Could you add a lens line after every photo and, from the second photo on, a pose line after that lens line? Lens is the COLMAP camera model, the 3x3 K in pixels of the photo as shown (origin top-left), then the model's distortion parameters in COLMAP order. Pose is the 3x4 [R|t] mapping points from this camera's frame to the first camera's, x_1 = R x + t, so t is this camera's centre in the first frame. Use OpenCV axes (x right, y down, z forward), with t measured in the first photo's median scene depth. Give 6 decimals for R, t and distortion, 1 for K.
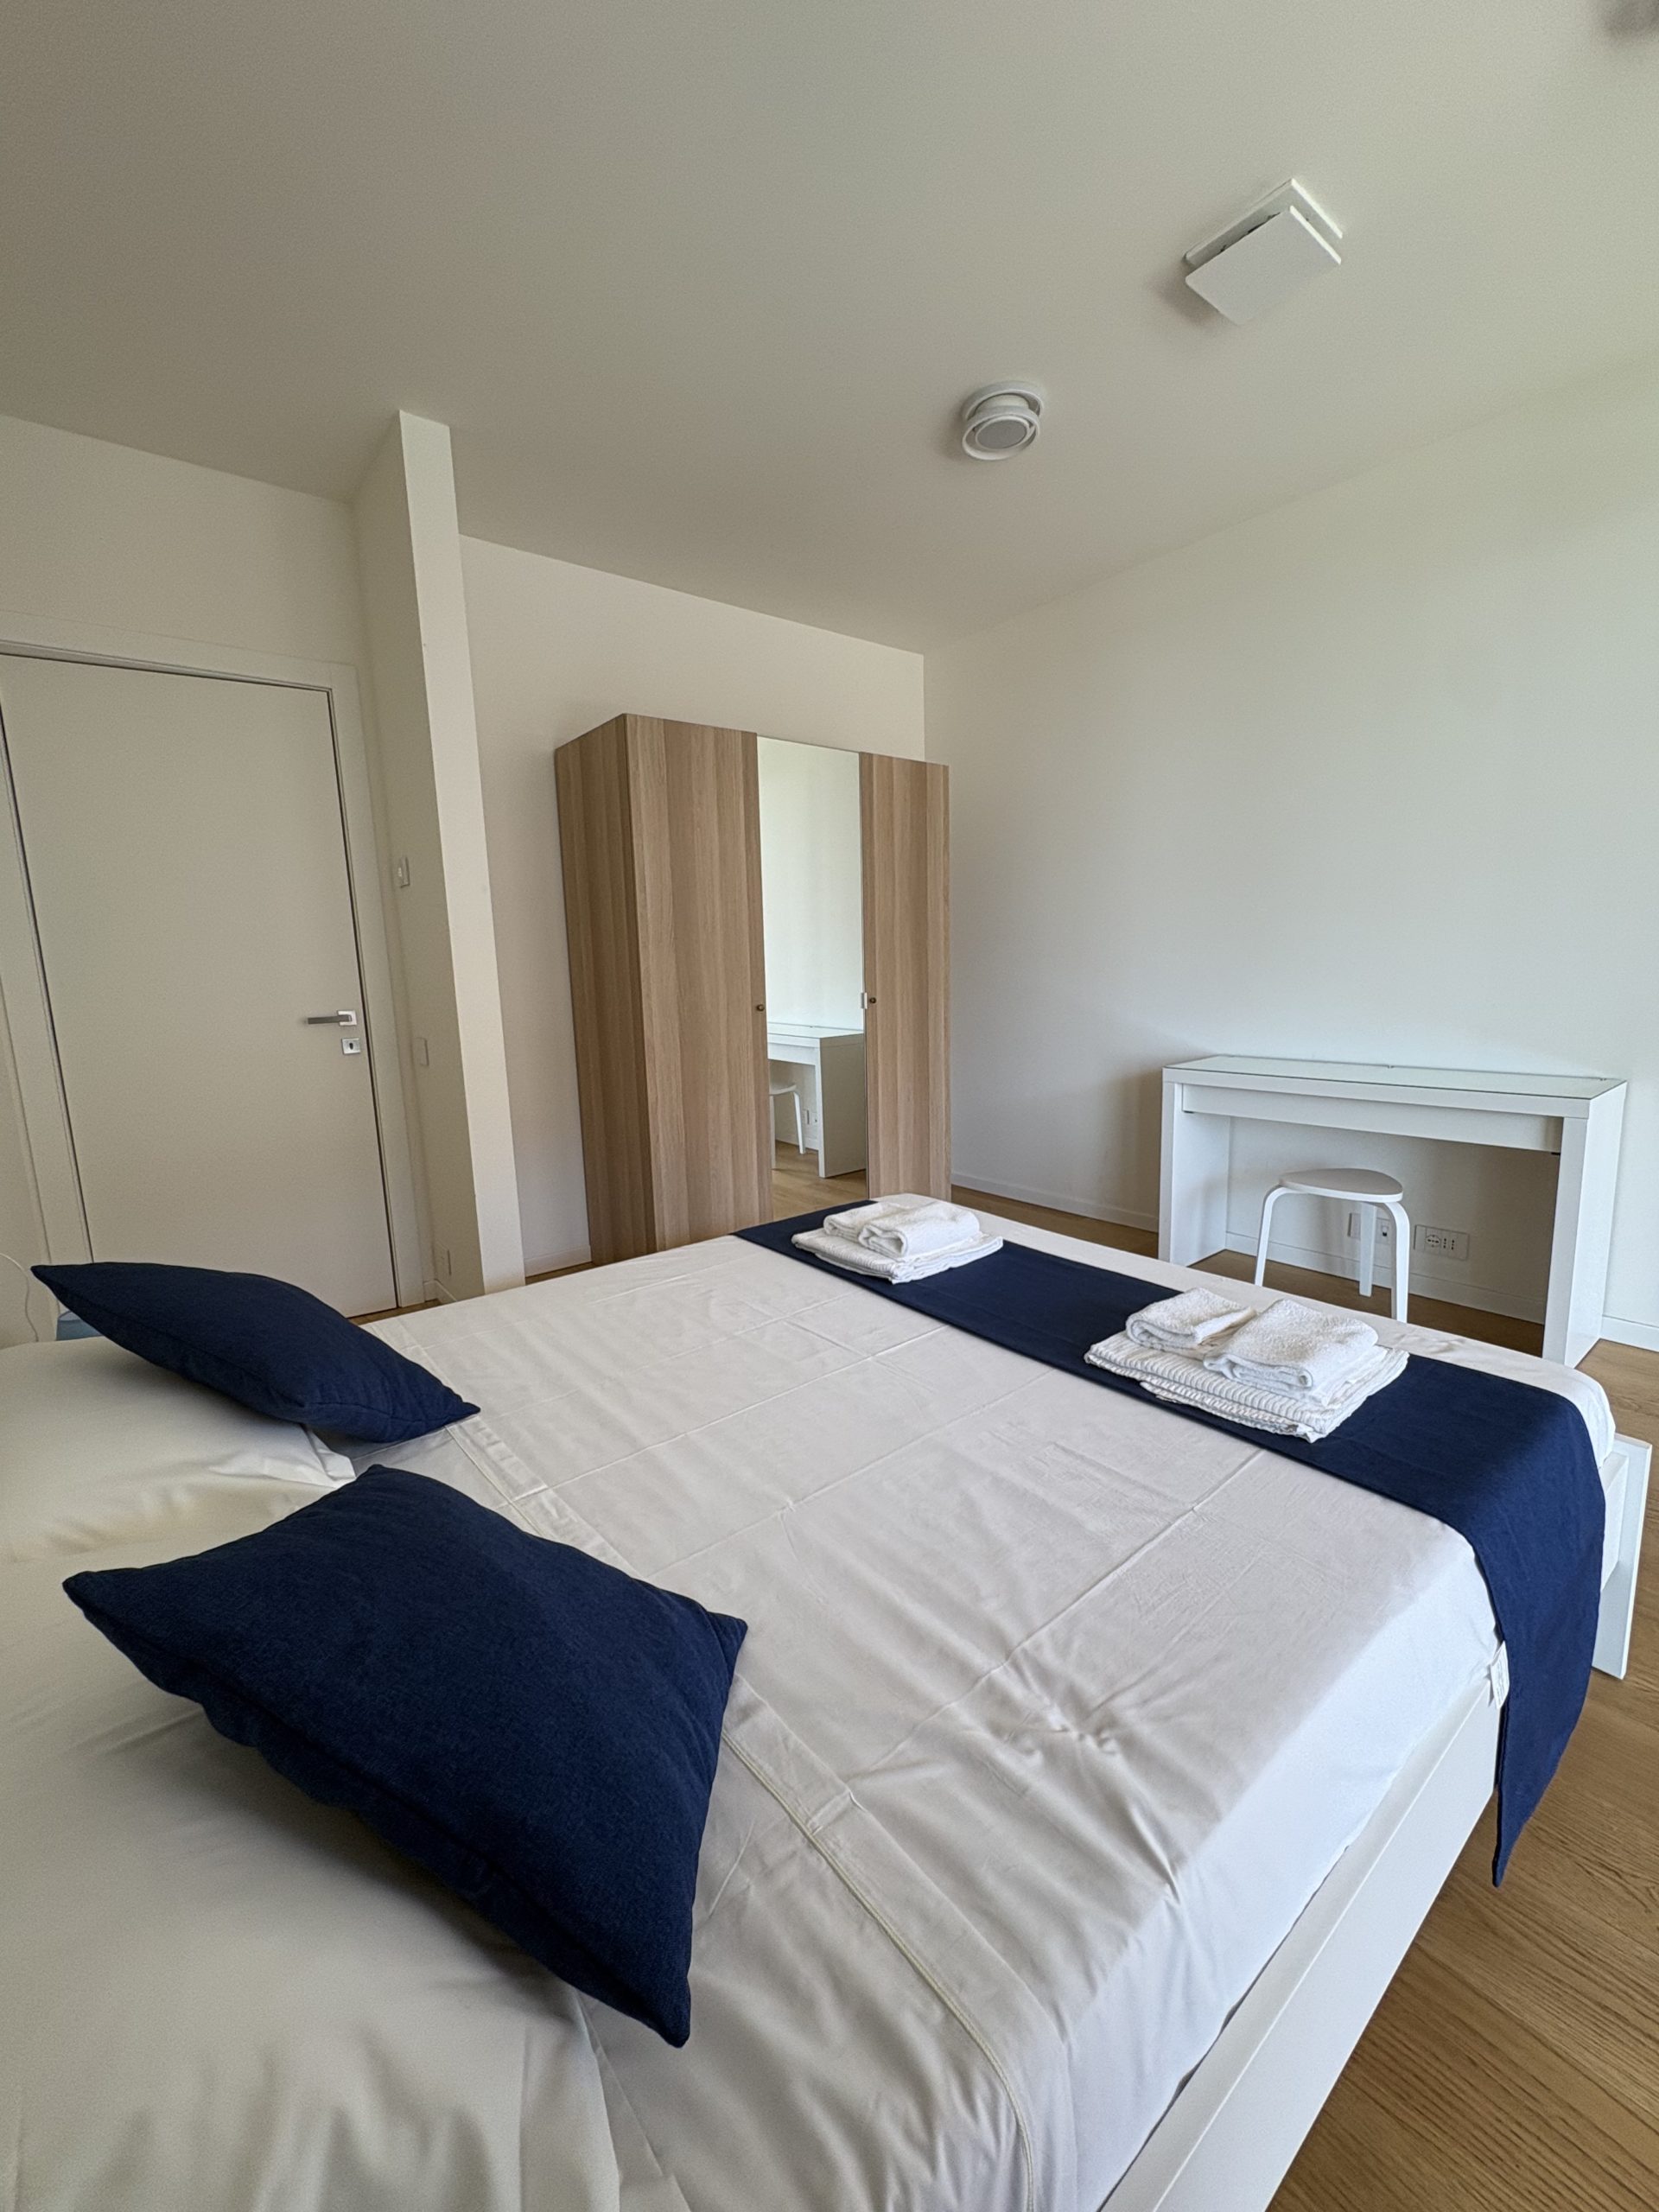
lens RADIAL K [[877.3, 0, 829.5], [0, 877.3, 1106.0], [0, 0, 1]] dist [-0.000909, -0.000184]
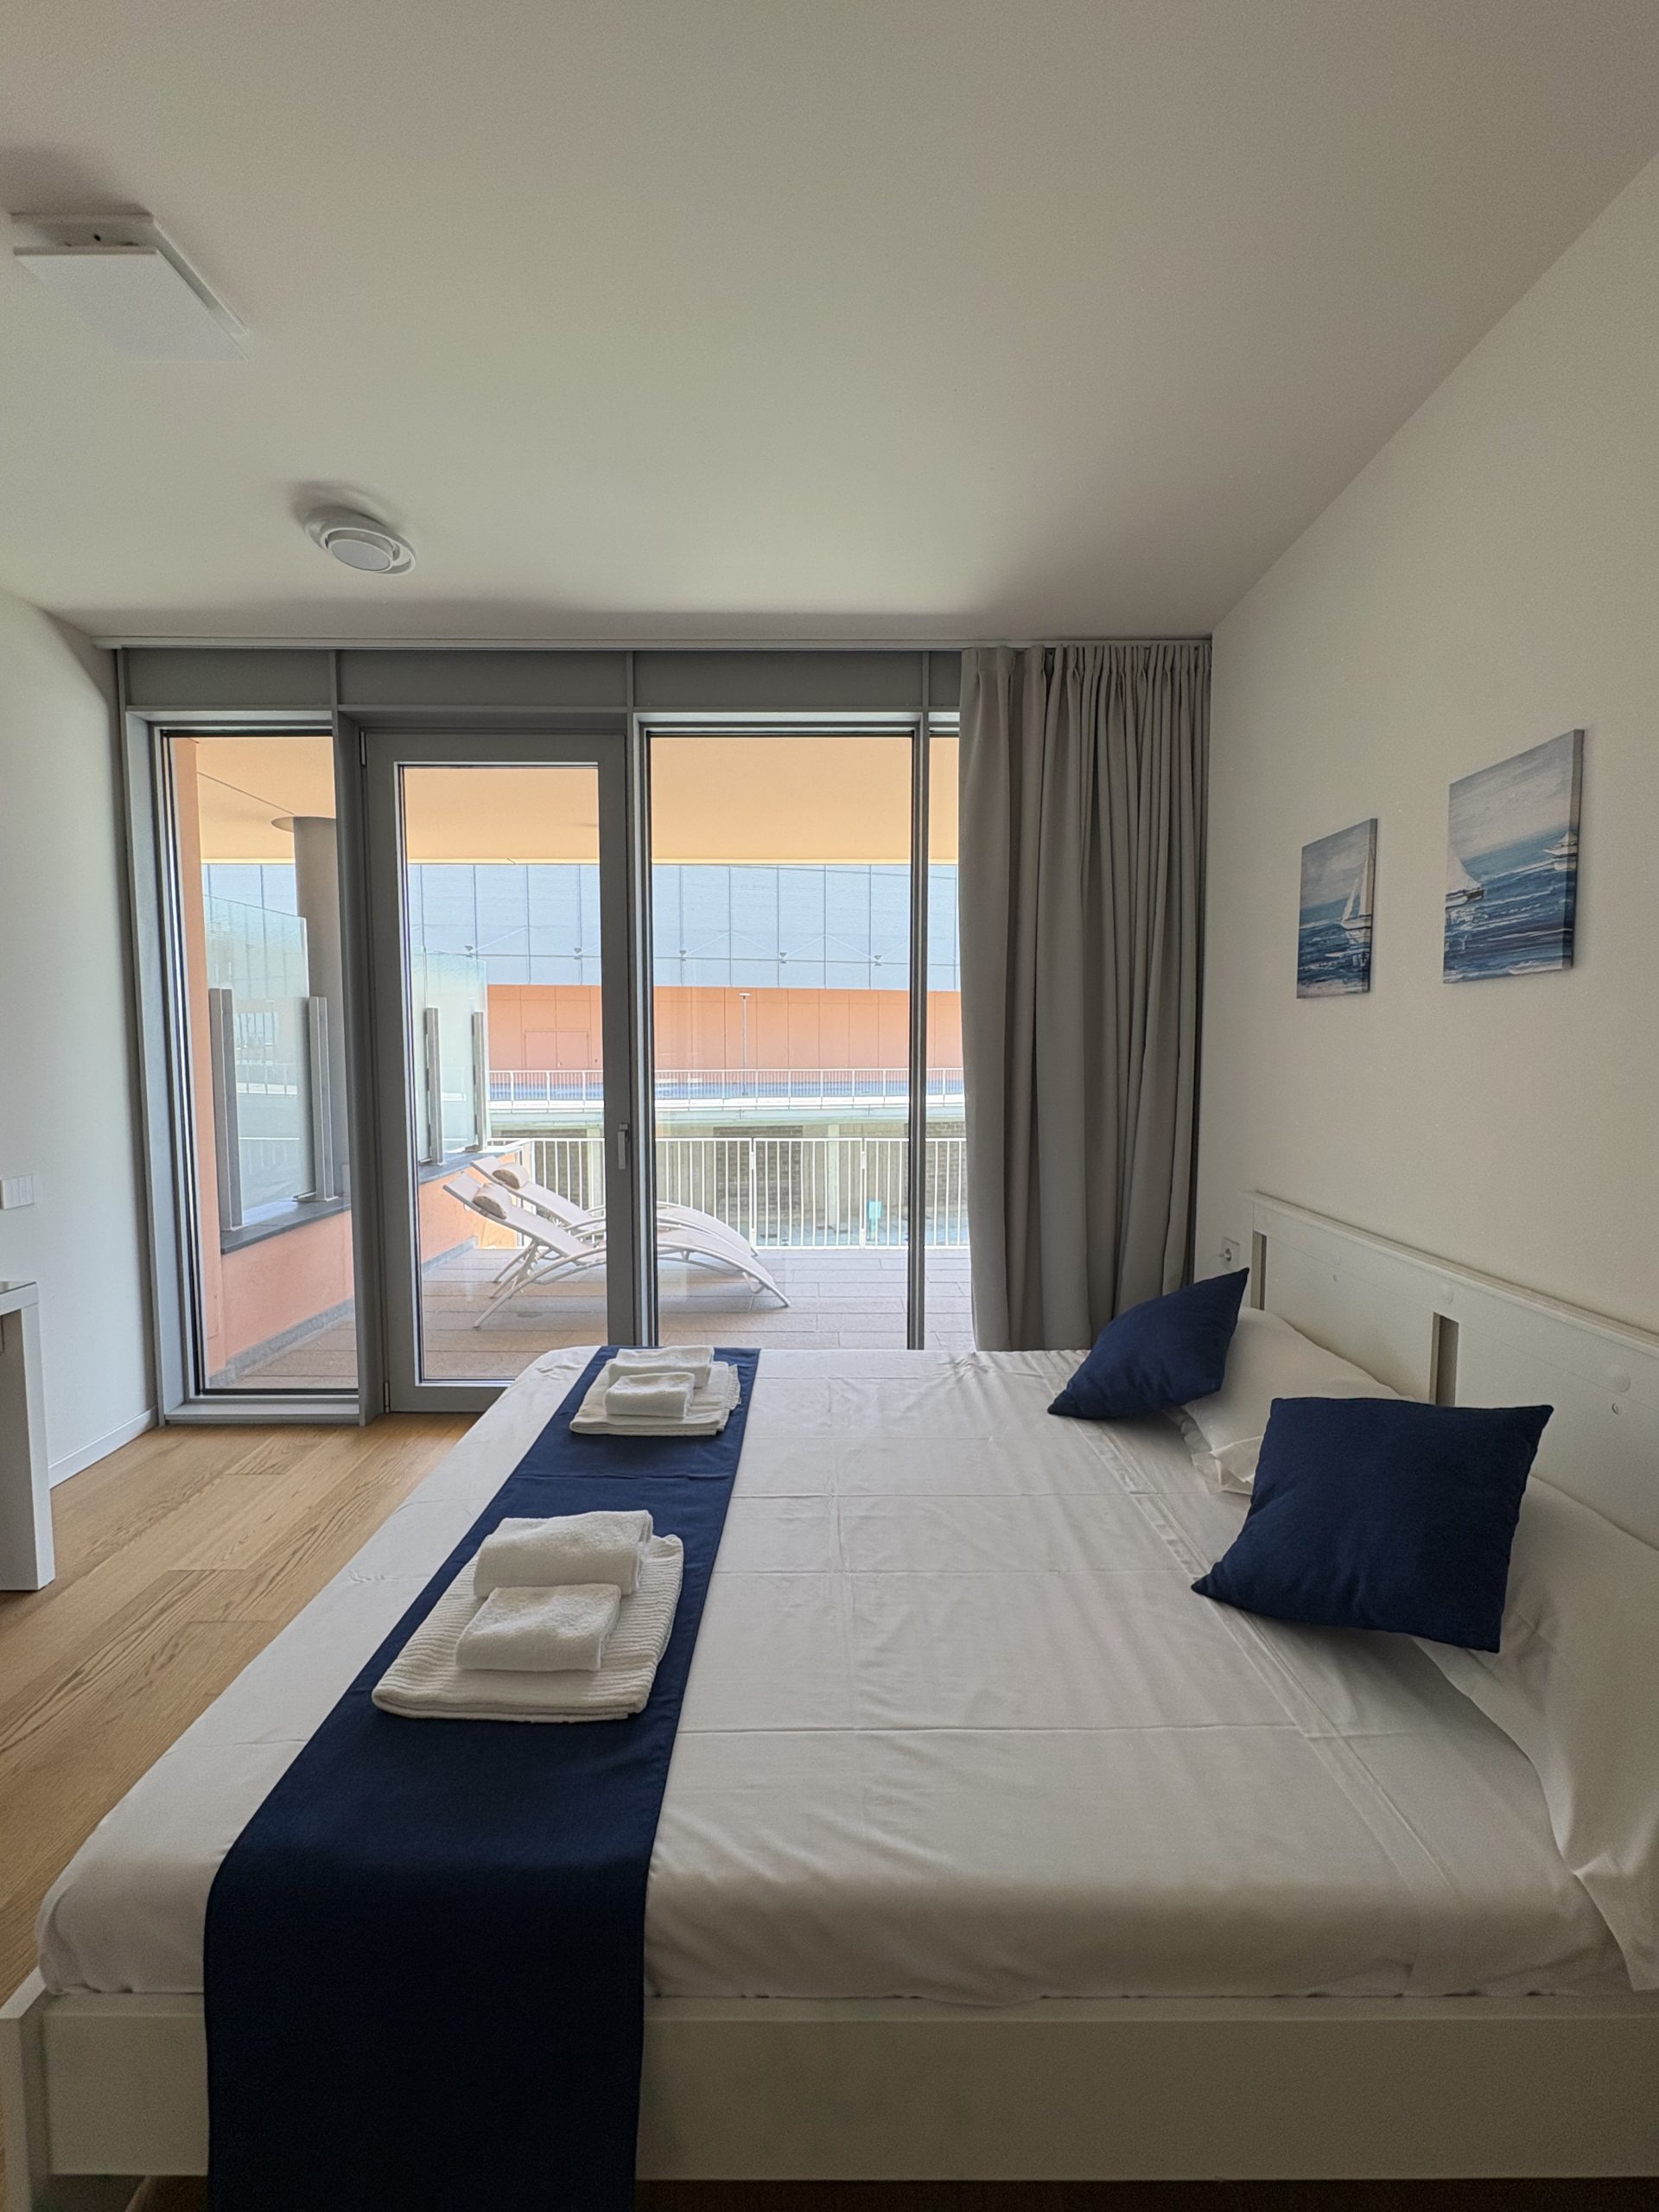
lens RADIAL K [[877.3, 0, 829.5], [0, 877.3, 1106.0], [0, 0, 1]] dist [-0.000909, -0.000184]
pose [[-0.783253, -0.016071, 0.621495, -0.752534], [0.118942, 0.977327, 0.175171, -0.465103], [-0.610219, 0.211125, -0.763583, 2.075825]]
